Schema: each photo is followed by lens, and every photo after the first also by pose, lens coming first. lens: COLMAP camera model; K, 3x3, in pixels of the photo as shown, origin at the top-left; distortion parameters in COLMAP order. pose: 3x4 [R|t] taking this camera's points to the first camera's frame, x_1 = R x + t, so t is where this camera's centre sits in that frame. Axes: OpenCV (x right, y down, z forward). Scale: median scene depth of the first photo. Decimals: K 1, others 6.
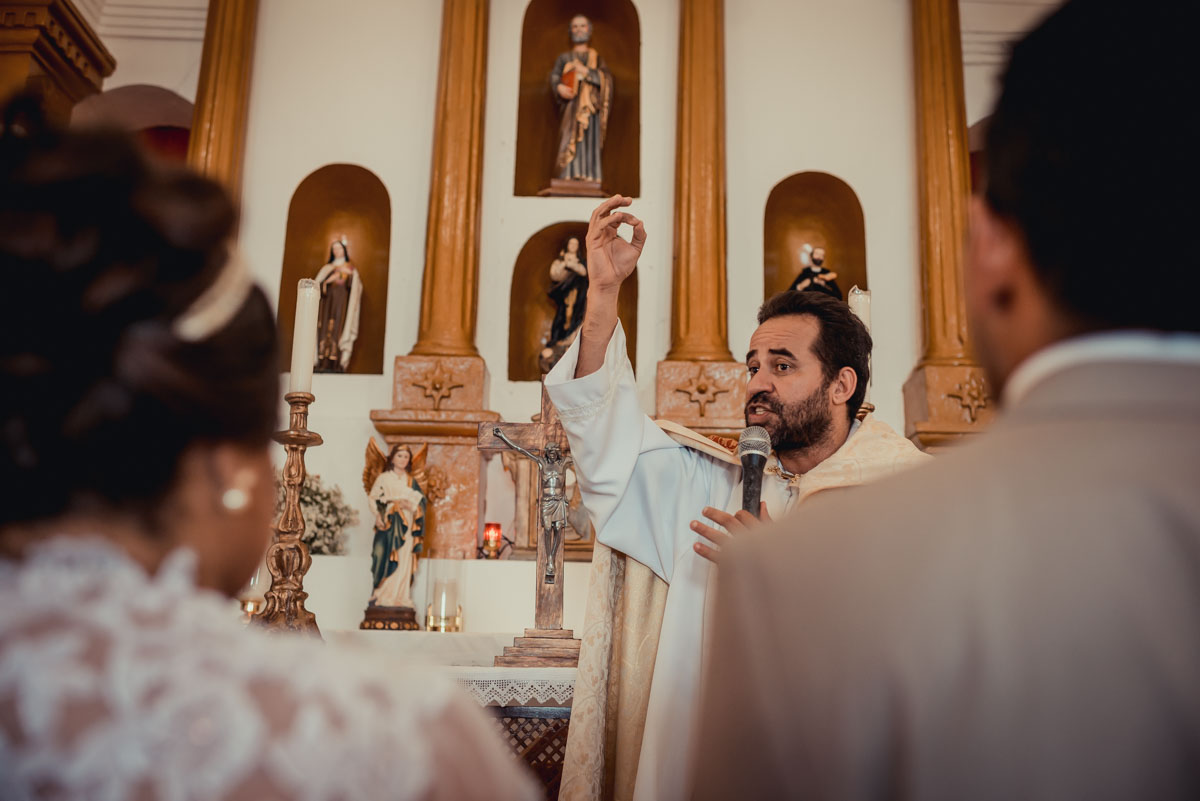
lens RADIAL K [[1193.6, 0, 599.3], [0, 1193.6, 399.4], [0, 0, 1]] dist [0.000255, 0.000000]
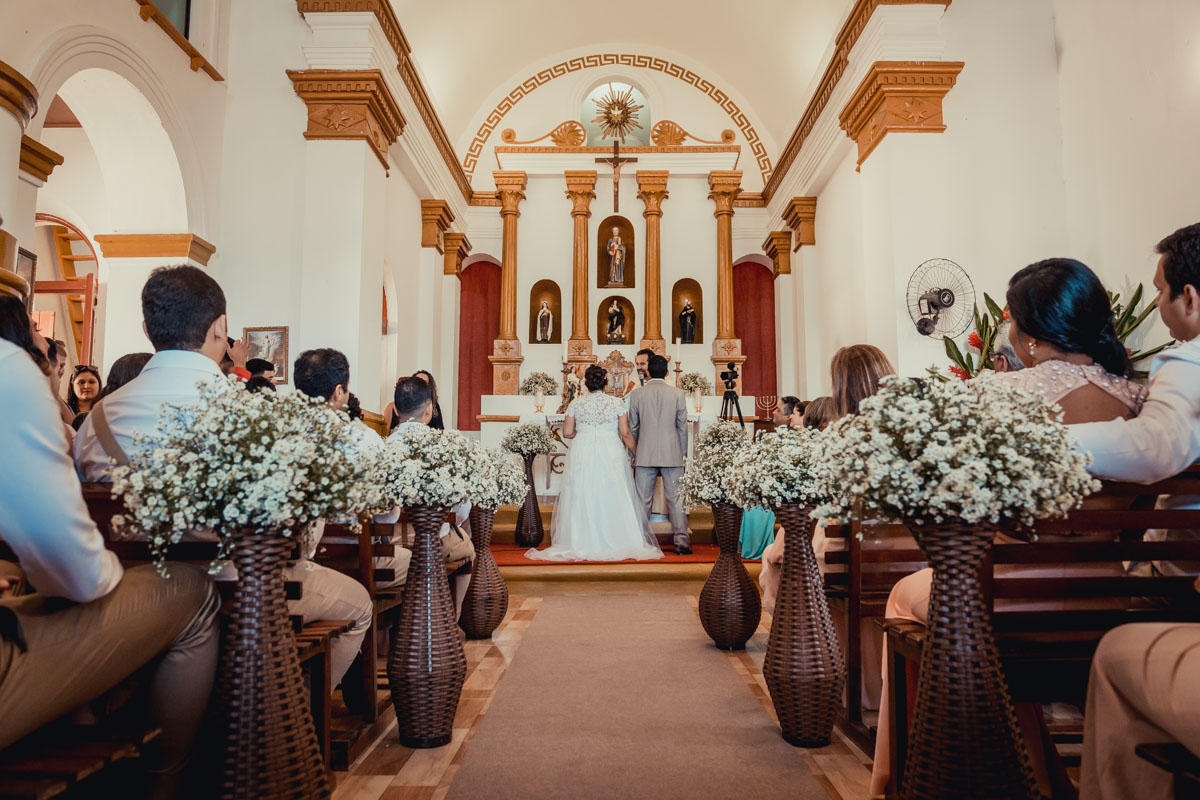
lens RADIAL K [[833.4, 0, 600.8], [0, 833.4, 403.3], [0, 0, 1]] dist [0.000540, -0.000689]
pose [[0.998928, -0.025301, -0.038772, 0.020986], [0.030402, 0.990073, 0.137224, -0.171113], [0.034915, -0.138256, 0.989781, -1.359049]]
